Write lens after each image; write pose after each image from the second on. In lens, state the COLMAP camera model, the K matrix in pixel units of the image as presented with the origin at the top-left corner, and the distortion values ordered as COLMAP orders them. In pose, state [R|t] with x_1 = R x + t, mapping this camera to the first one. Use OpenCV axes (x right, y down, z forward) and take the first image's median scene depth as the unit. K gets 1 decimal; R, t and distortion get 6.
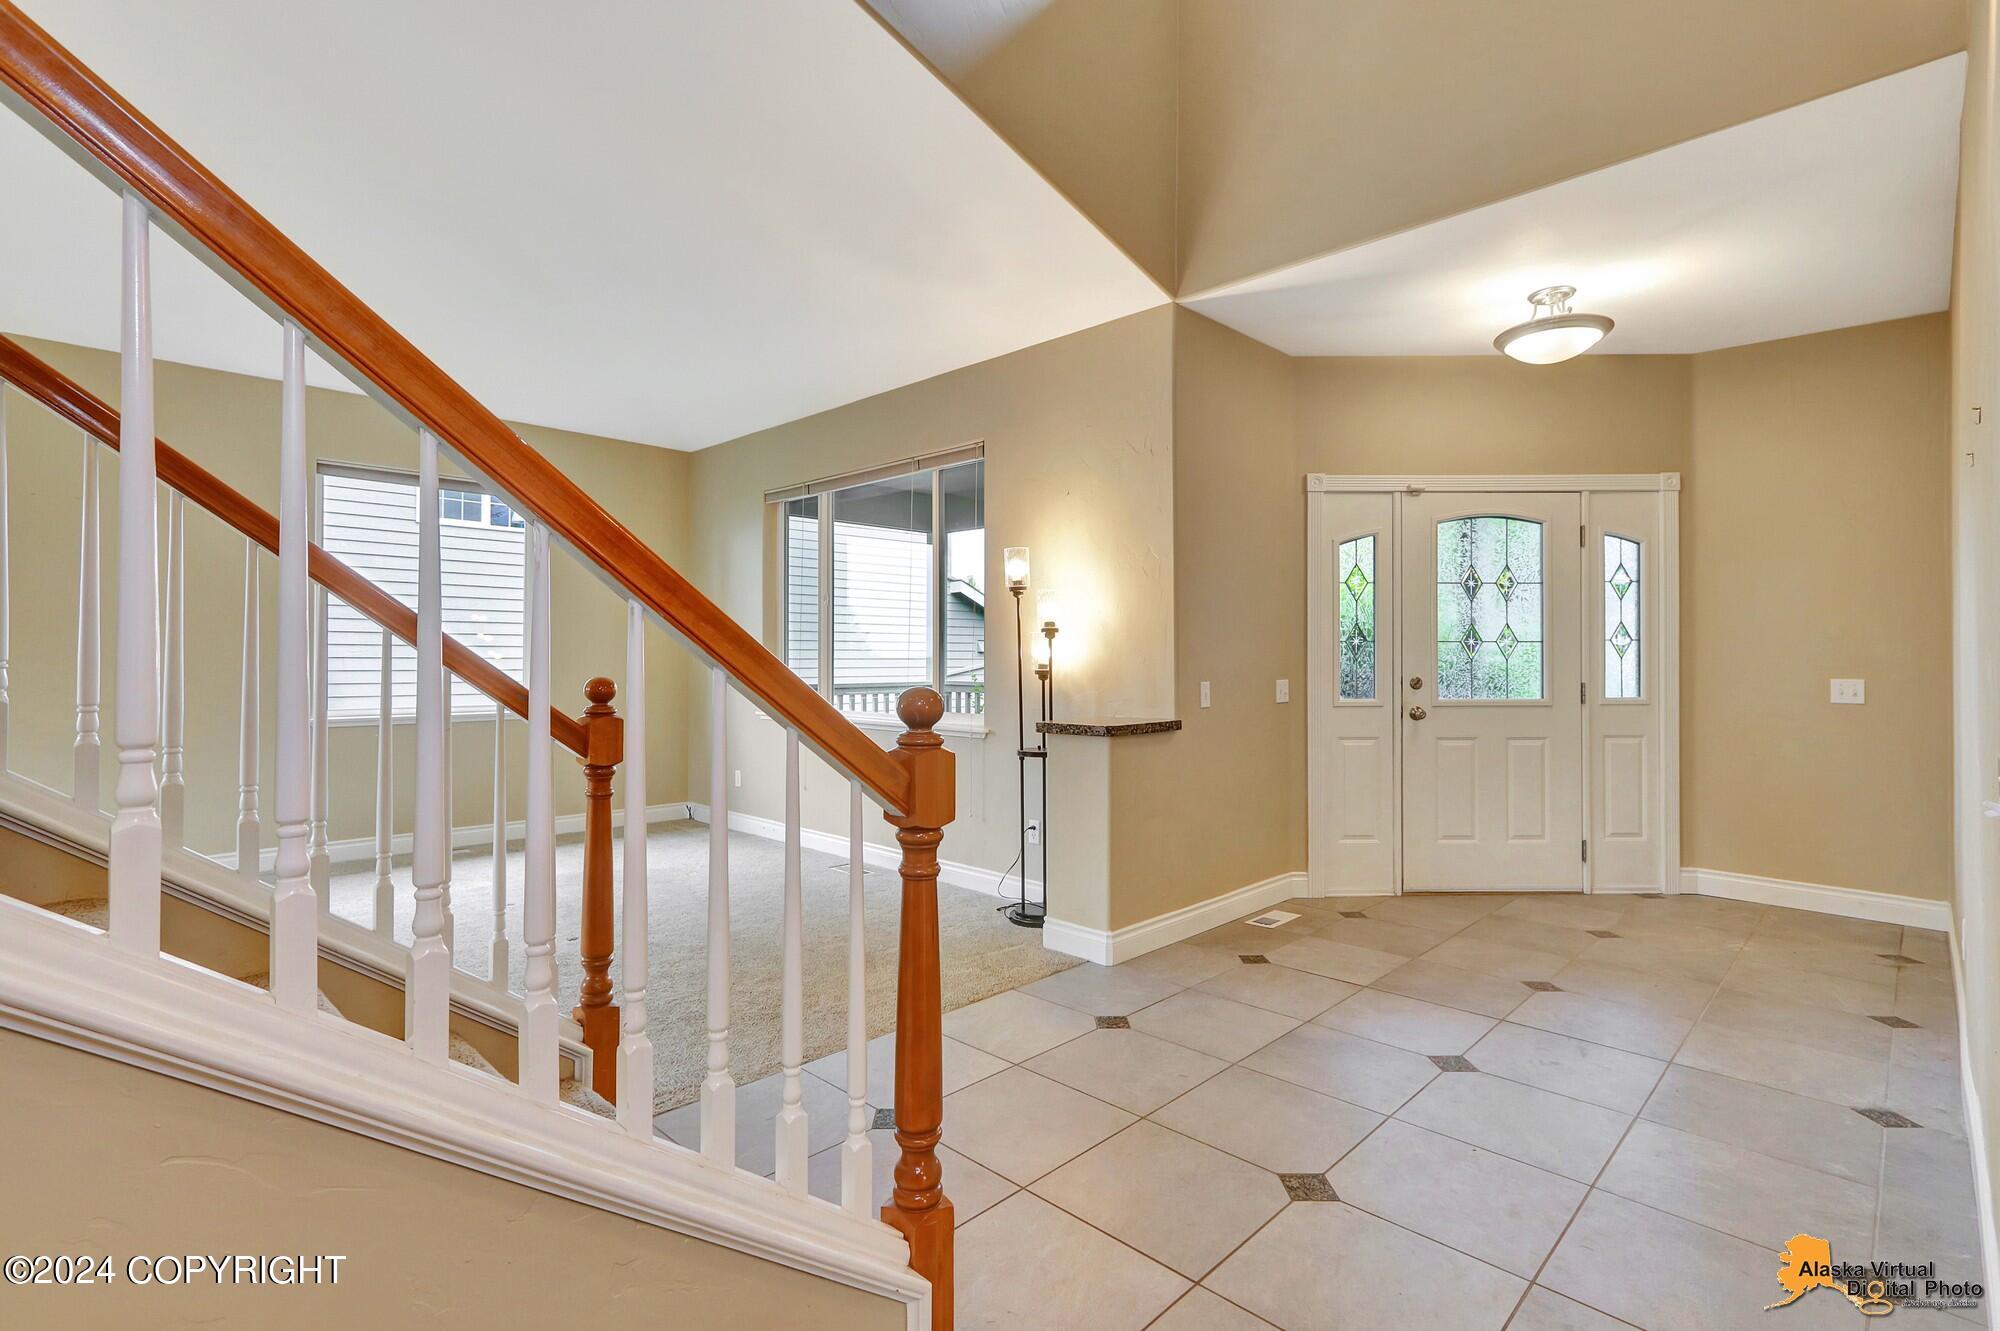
lens RADIAL K [[930.5, 0, 1005.2], [0, 930.5, 671.6], [0, 0, 1]] dist [0.004213, 0.004914]
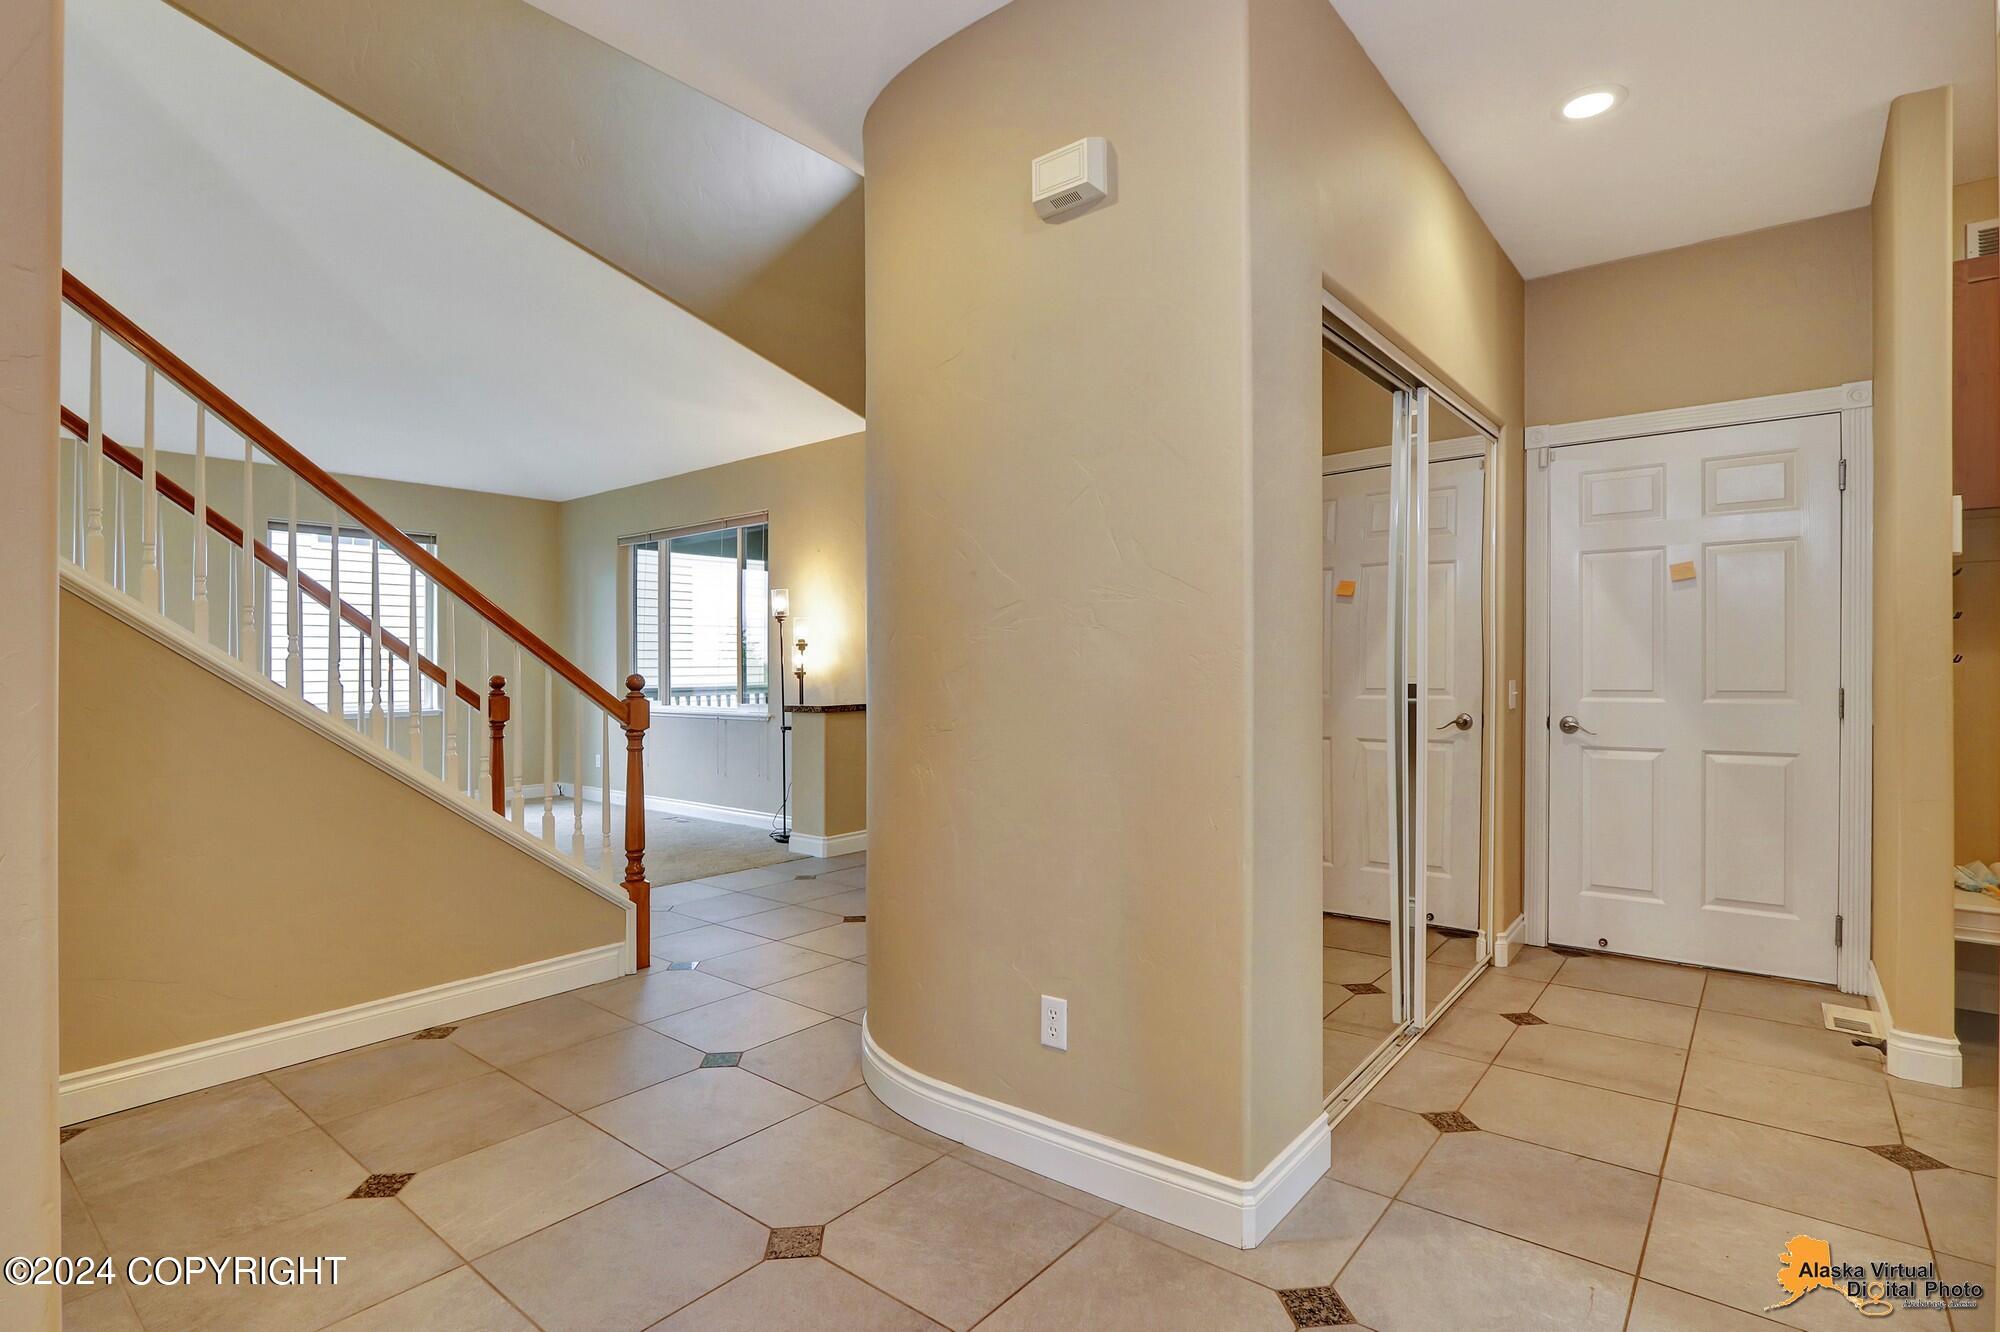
lens RADIAL K [[986.6, 0, 991.5], [0, 986.6, 676.5], [0, 0, 1]] dist [-0.019166, -0.001152]
pose [[0.996949, -0.005000, 0.077891, 0.256871], [0.005207, 0.999983, -0.002450, 0.012924], [-0.077877, 0.002849, 0.996959, -0.667981]]
